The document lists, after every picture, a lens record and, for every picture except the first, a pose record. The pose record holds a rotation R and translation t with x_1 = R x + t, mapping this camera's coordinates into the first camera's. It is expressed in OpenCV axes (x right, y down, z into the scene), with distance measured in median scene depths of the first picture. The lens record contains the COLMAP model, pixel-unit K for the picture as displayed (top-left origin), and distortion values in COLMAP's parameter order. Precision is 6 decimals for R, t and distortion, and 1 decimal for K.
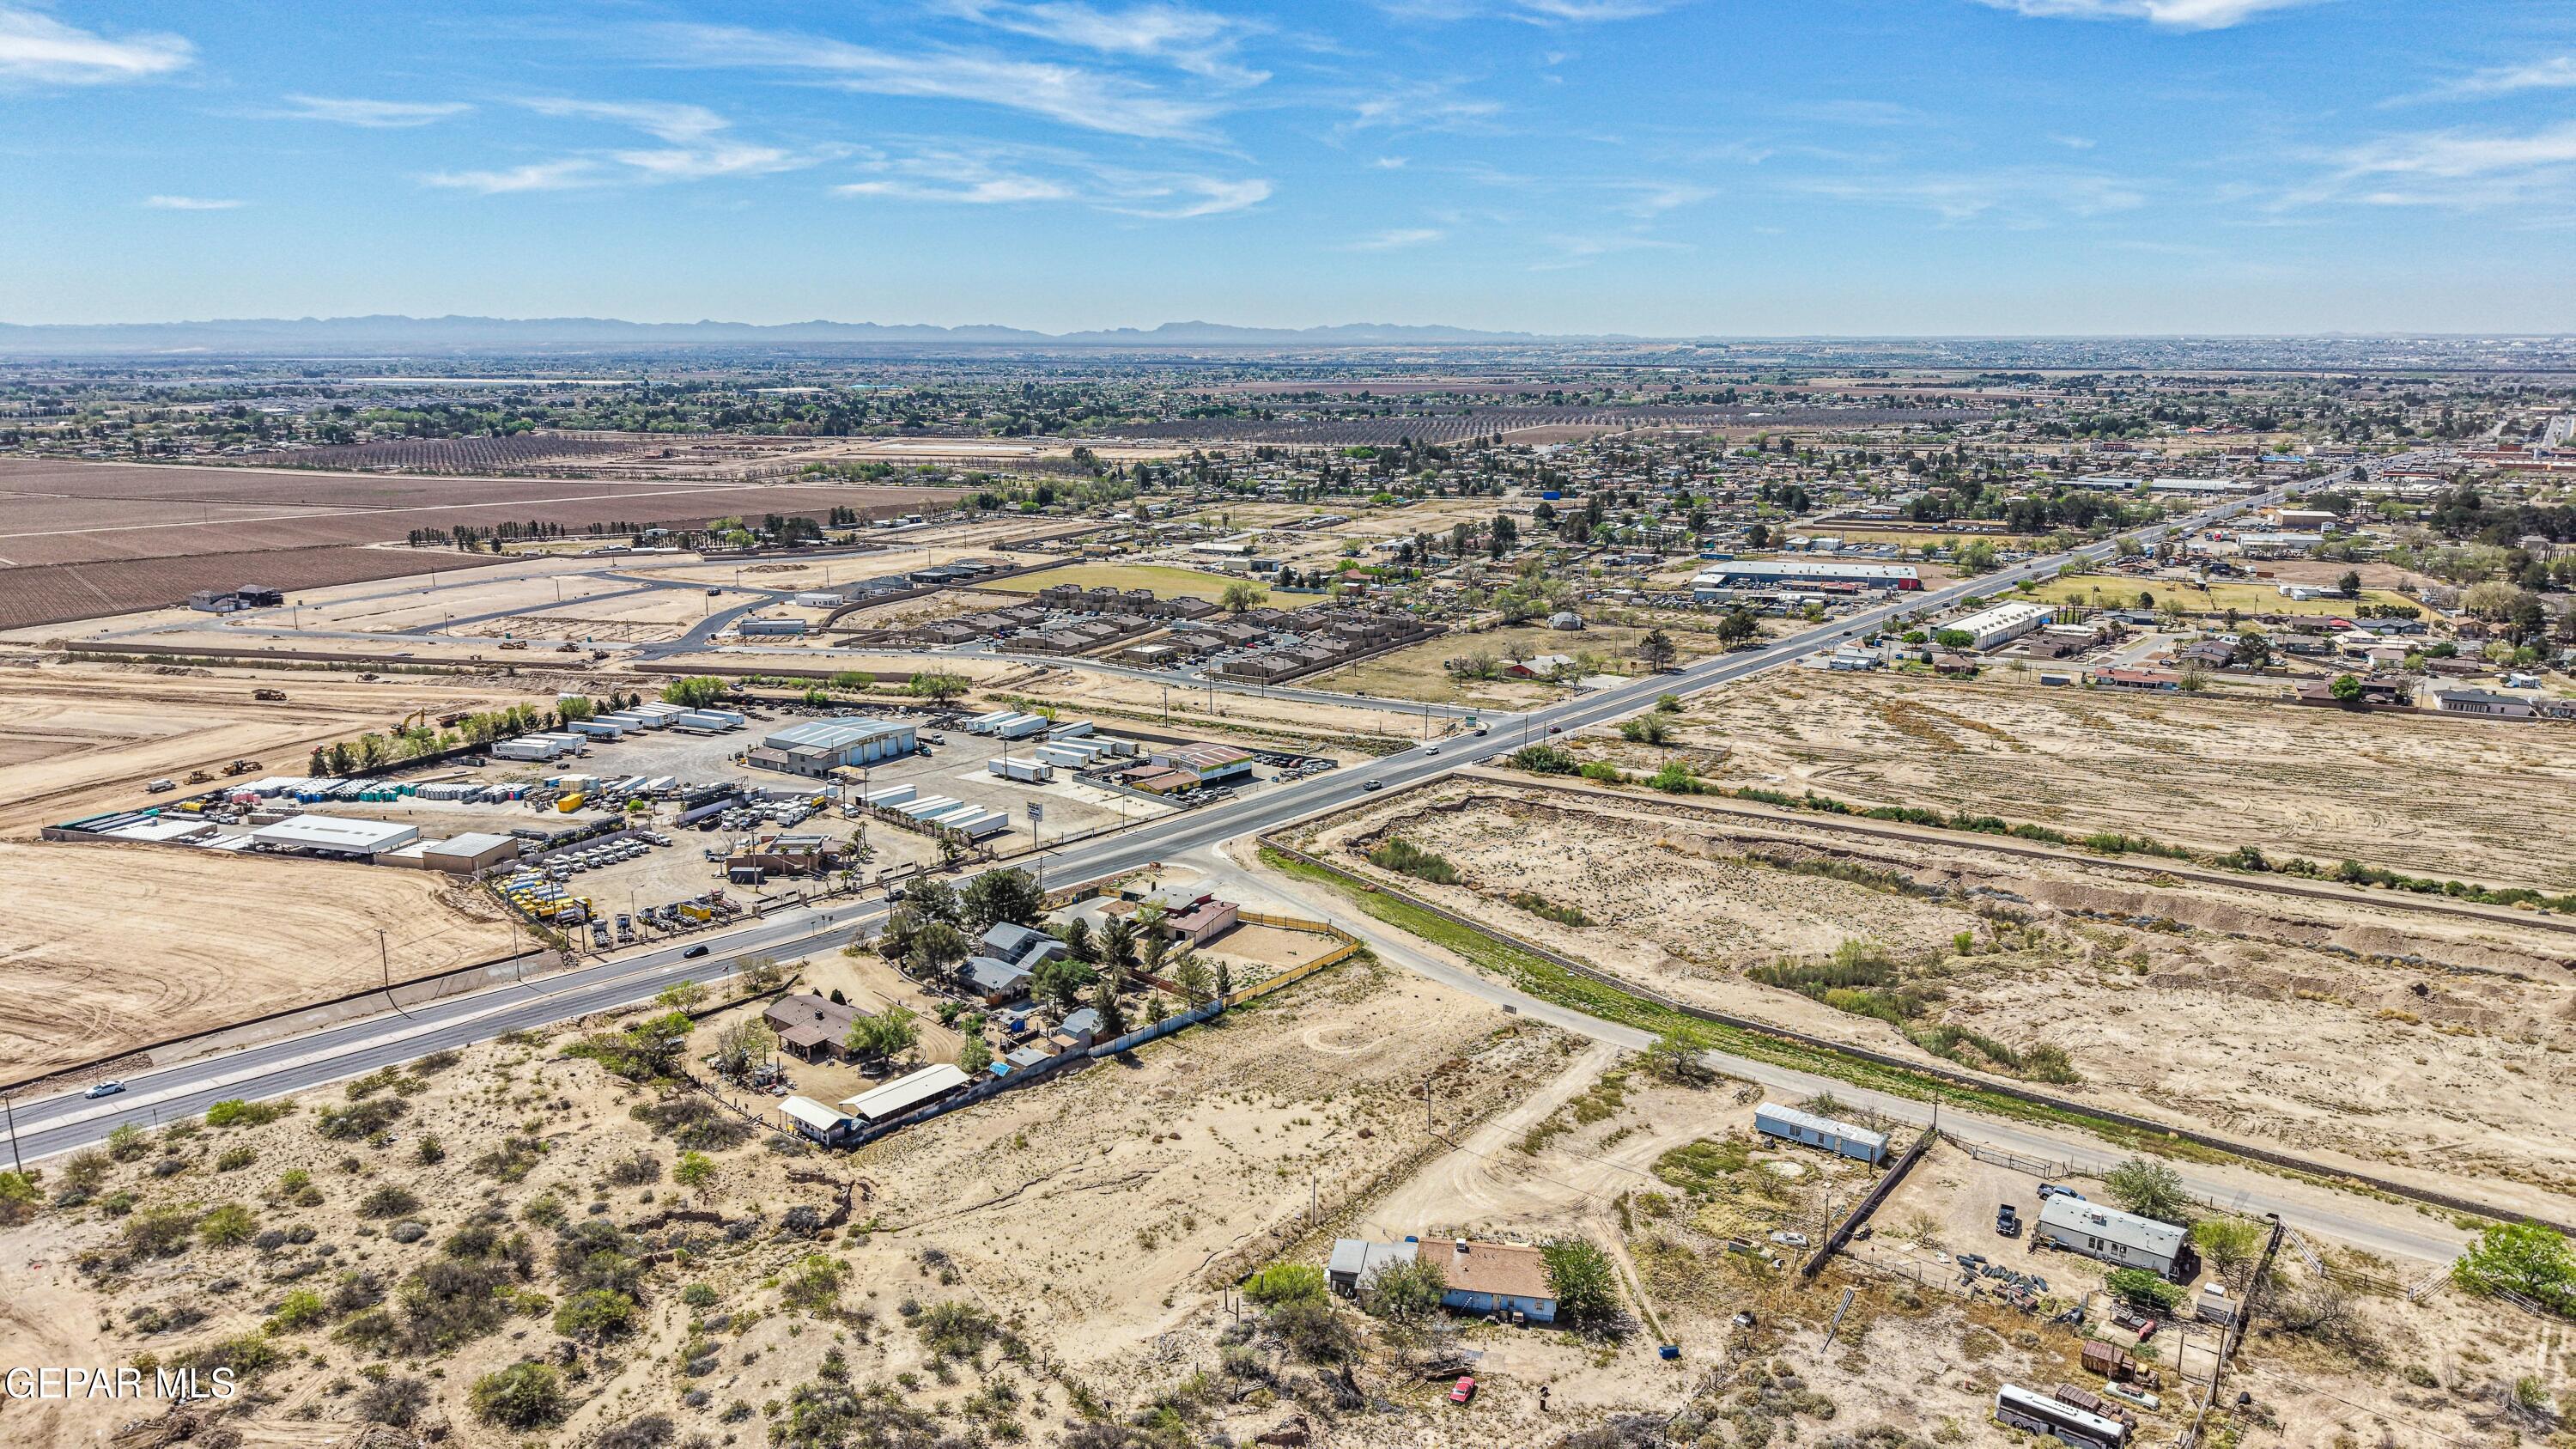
lens RADIAL K [[1717.7, 0, 1278.7], [0, 1717.7, 702.4], [0, 0, 1]] dist [0.047509, -0.052706]
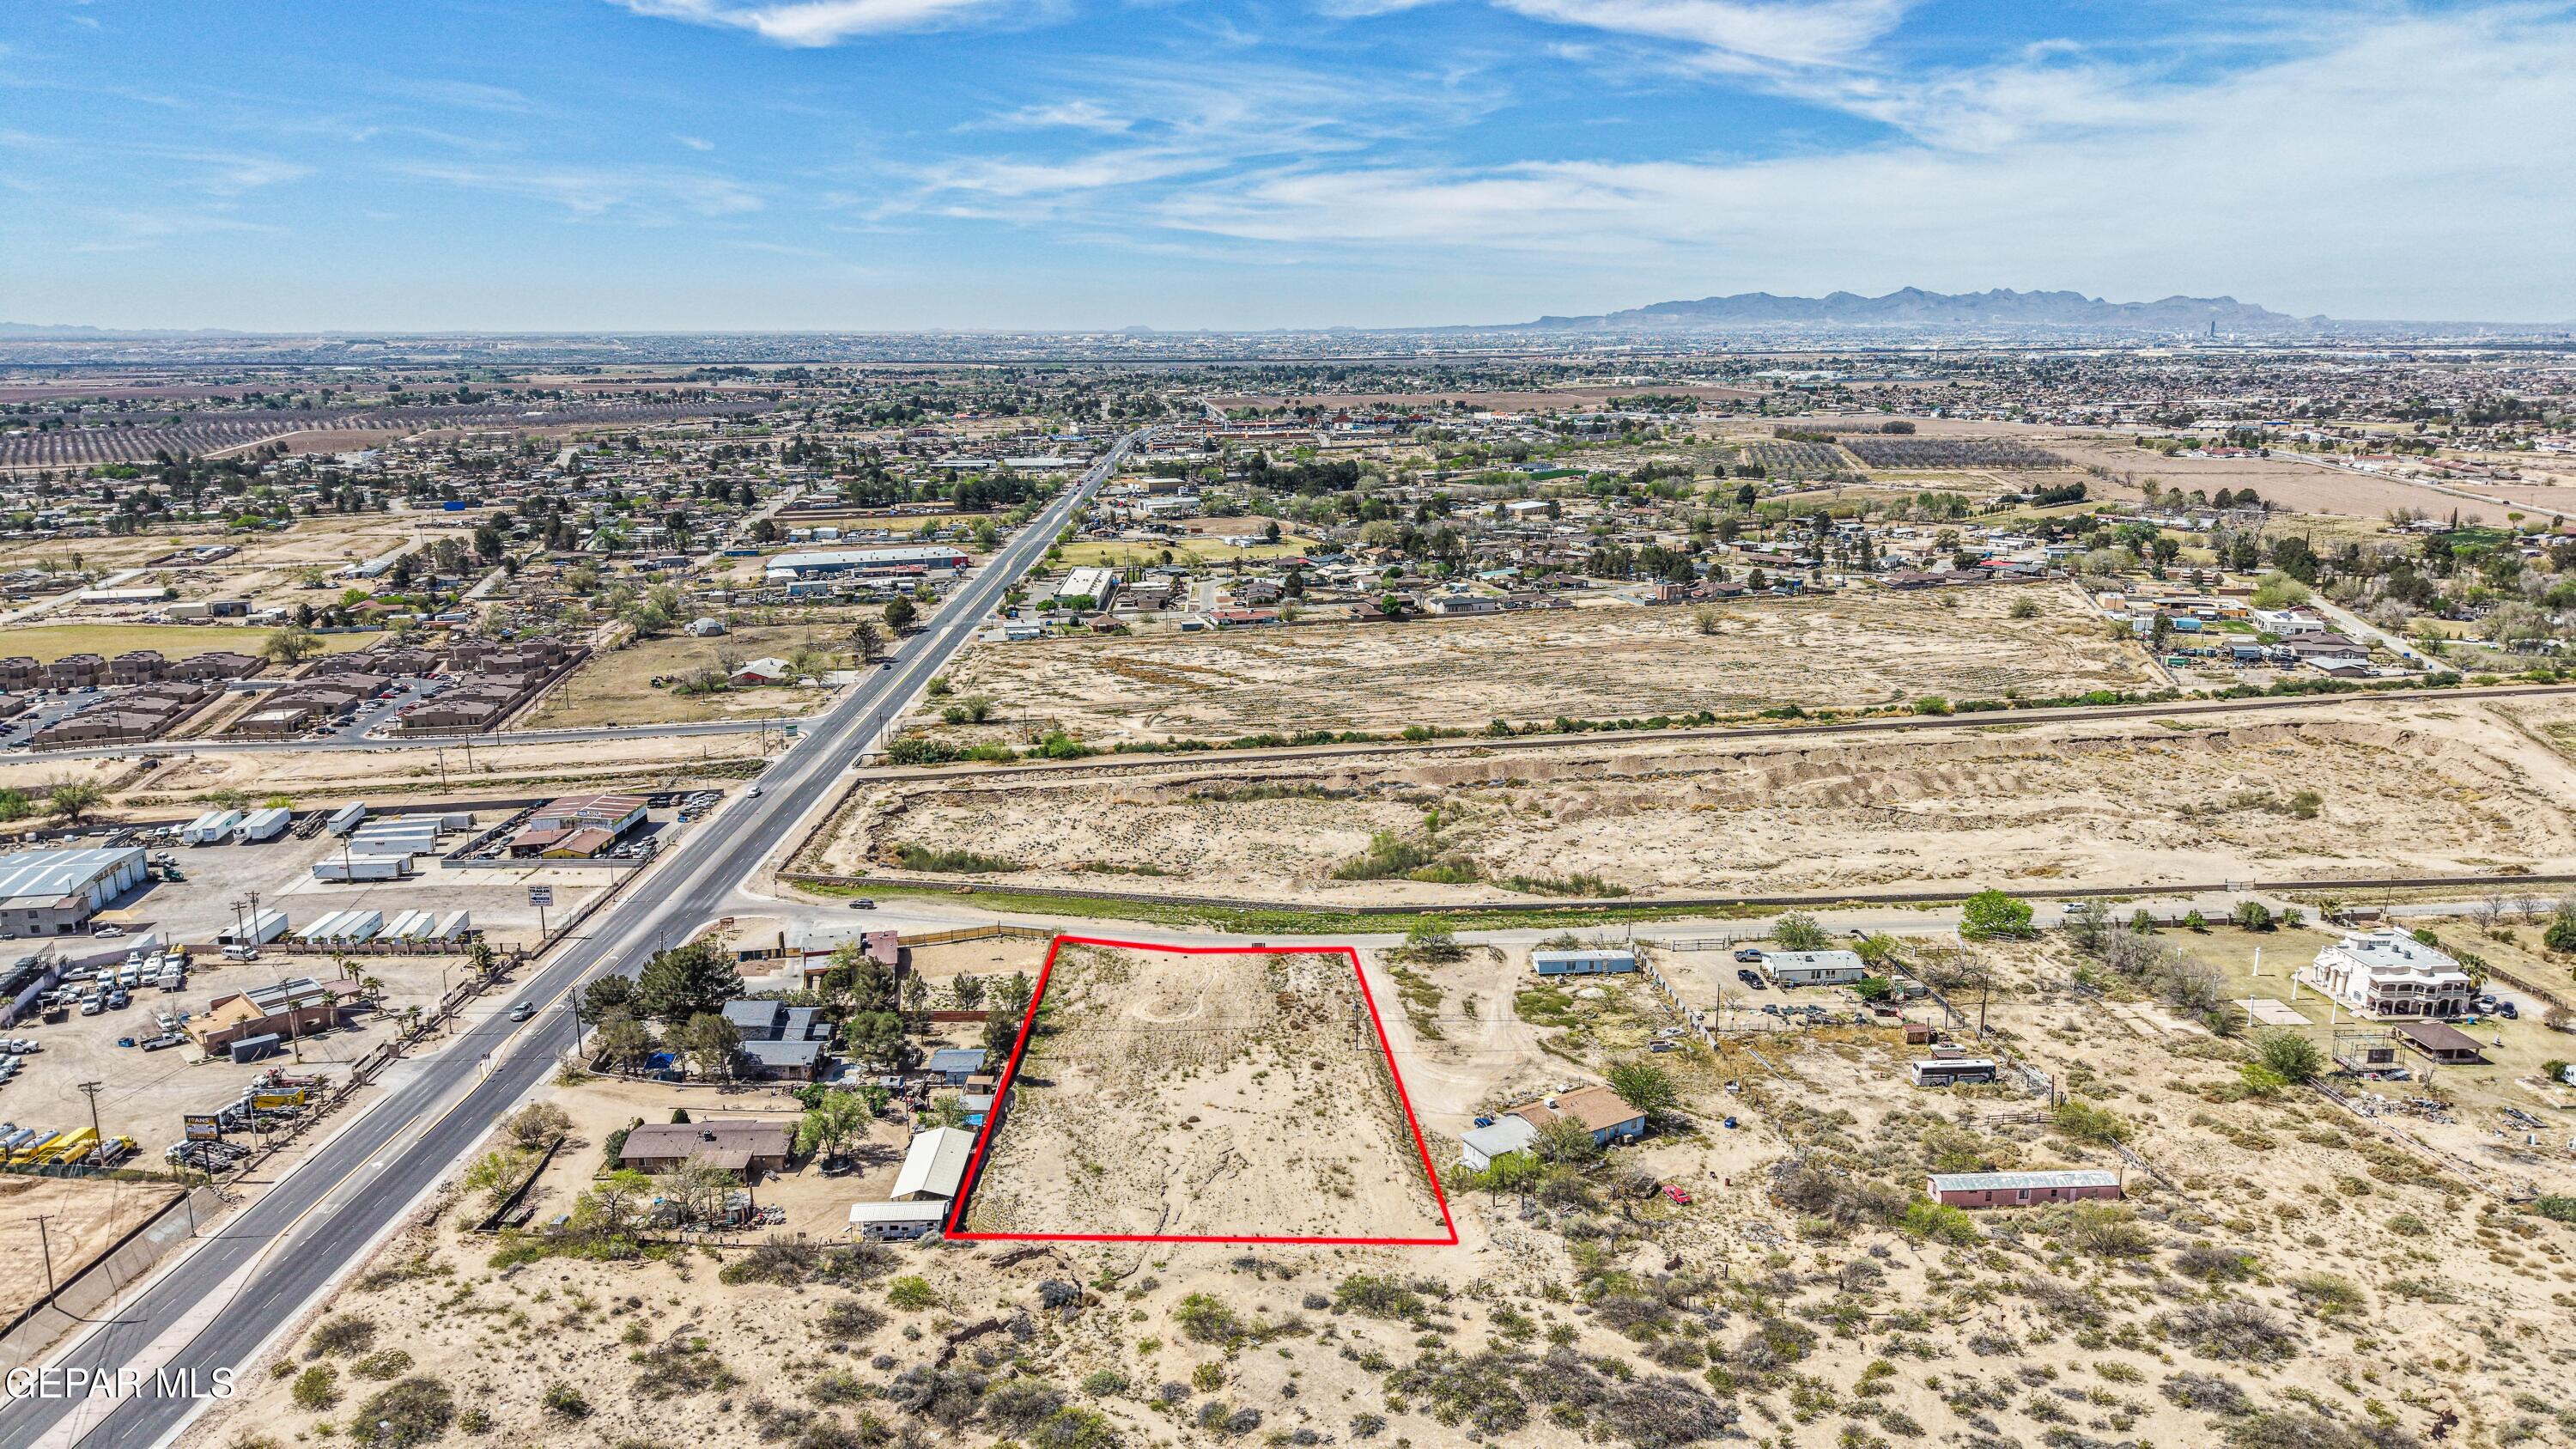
lens RADIAL K [[1717.7, 0, 1271.9], [0, 1717.7, 724.7], [0, 0, 1]] dist [0.047509, -0.052706]
pose [[0.746513, -0.152546, 0.647648, -0.645689], [0.142807, 0.987414, 0.067968, -0.040366], [-0.649865, 0.041750, 0.758902, 0.189158]]
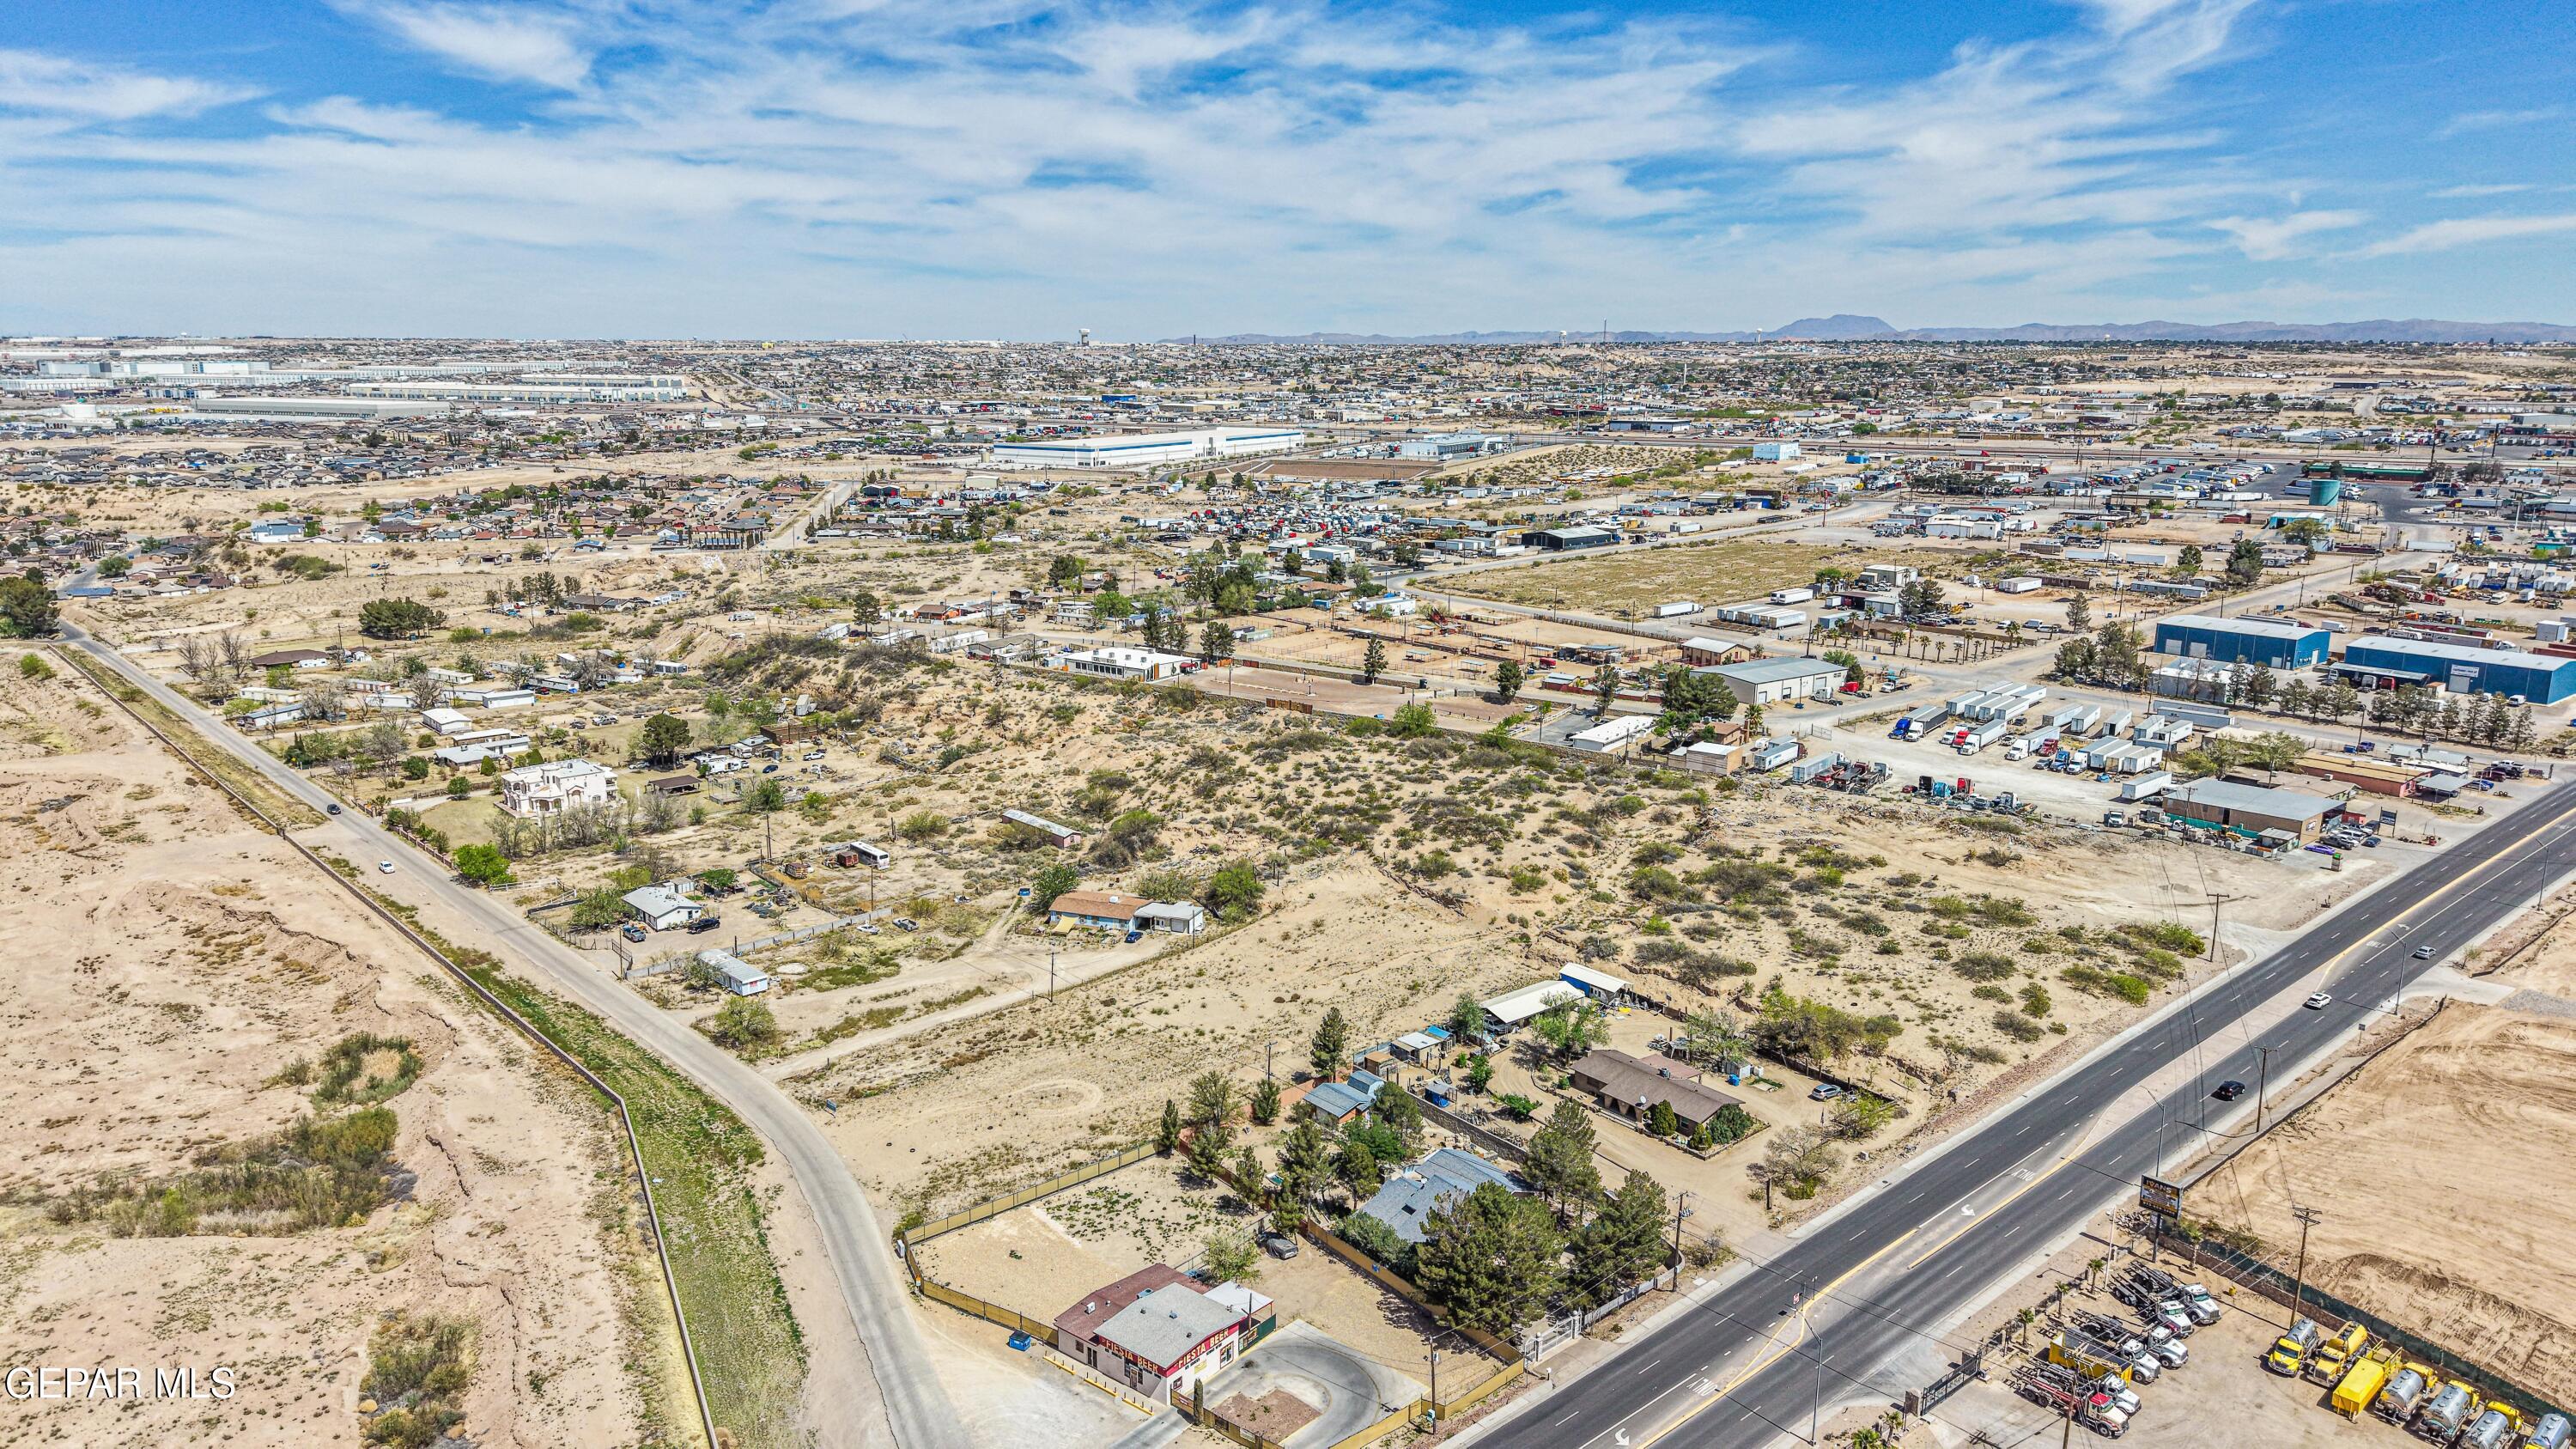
lens RADIAL K [[1717.7, 0, 1295.2], [0, 1717.7, 714.2], [0, 0, 1]] dist [0.047509, -0.052706]
pose [[-0.985836, -0.036780, 0.163632, -0.246159], [0.032637, 0.914934, 0.402281, -0.367037], [-0.164509, 0.401923, -0.900774, 1.924860]]
